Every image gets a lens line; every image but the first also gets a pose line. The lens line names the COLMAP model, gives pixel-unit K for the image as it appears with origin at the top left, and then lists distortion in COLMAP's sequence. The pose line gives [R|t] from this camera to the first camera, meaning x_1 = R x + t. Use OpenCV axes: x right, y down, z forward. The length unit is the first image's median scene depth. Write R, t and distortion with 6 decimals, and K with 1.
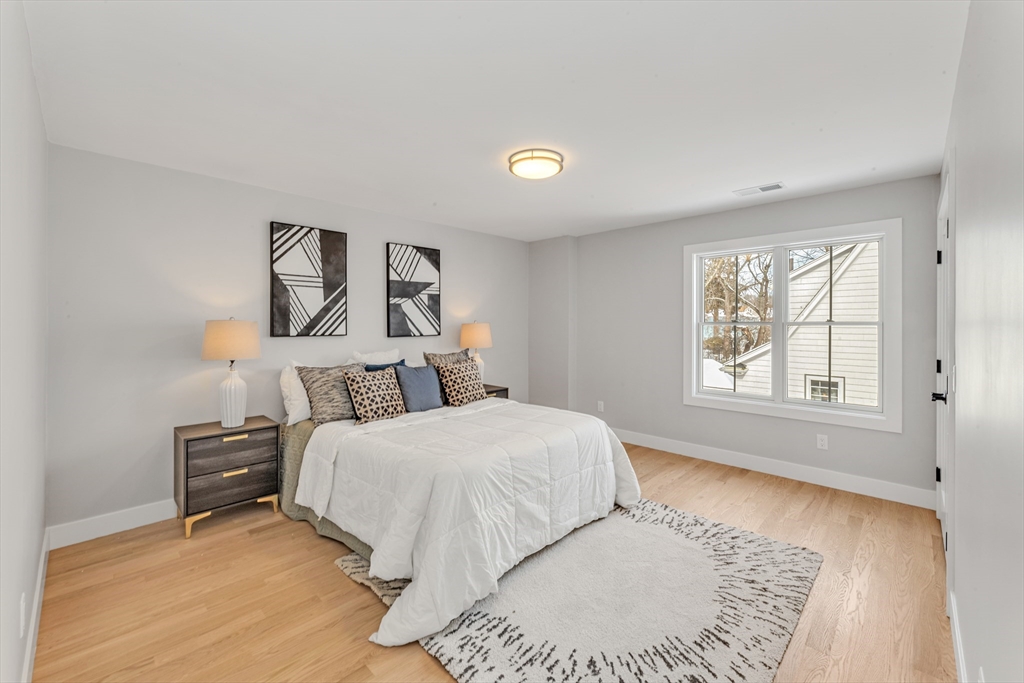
lens RADIAL K [[417.0, 0, 513.8], [0, 417.0, 324.7], [0, 0, 1]] dist [-0.000794, -0.000110]
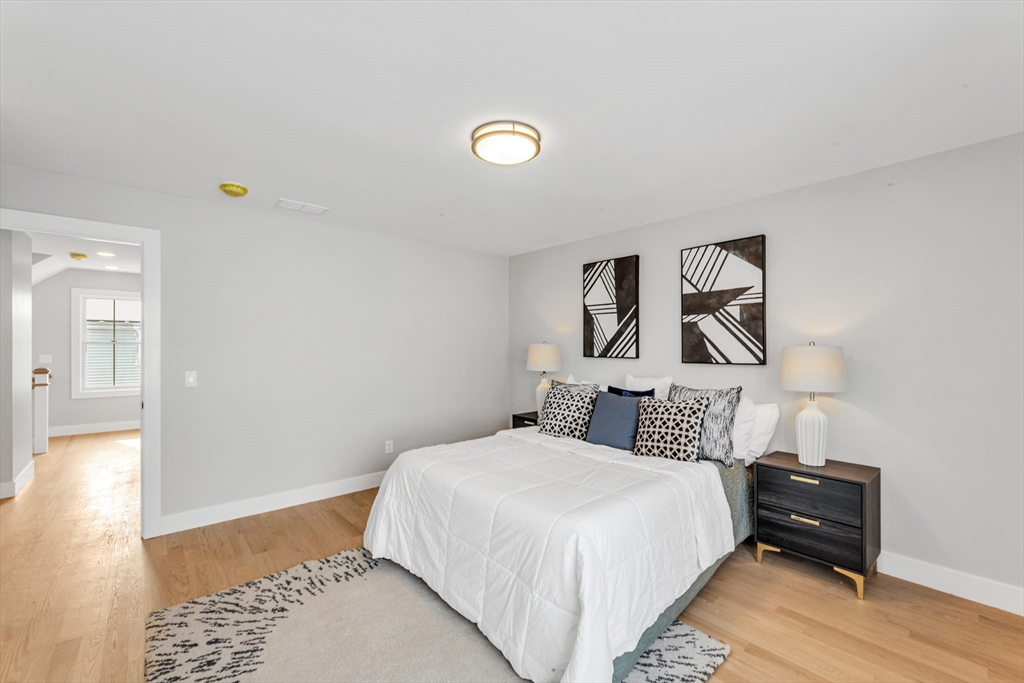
lens RADIAL K [[424.9, 0, 512.0], [0, 424.9, 341.5], [0, 0, 1]] dist [-0.000944, 0.000047]
pose [[-0.097185, -0.008930, -0.995226, 0.656698], [-0.006743, 0.999943, -0.008314, -0.003949], [0.995243, 0.005903, -0.097240, 0.838374]]
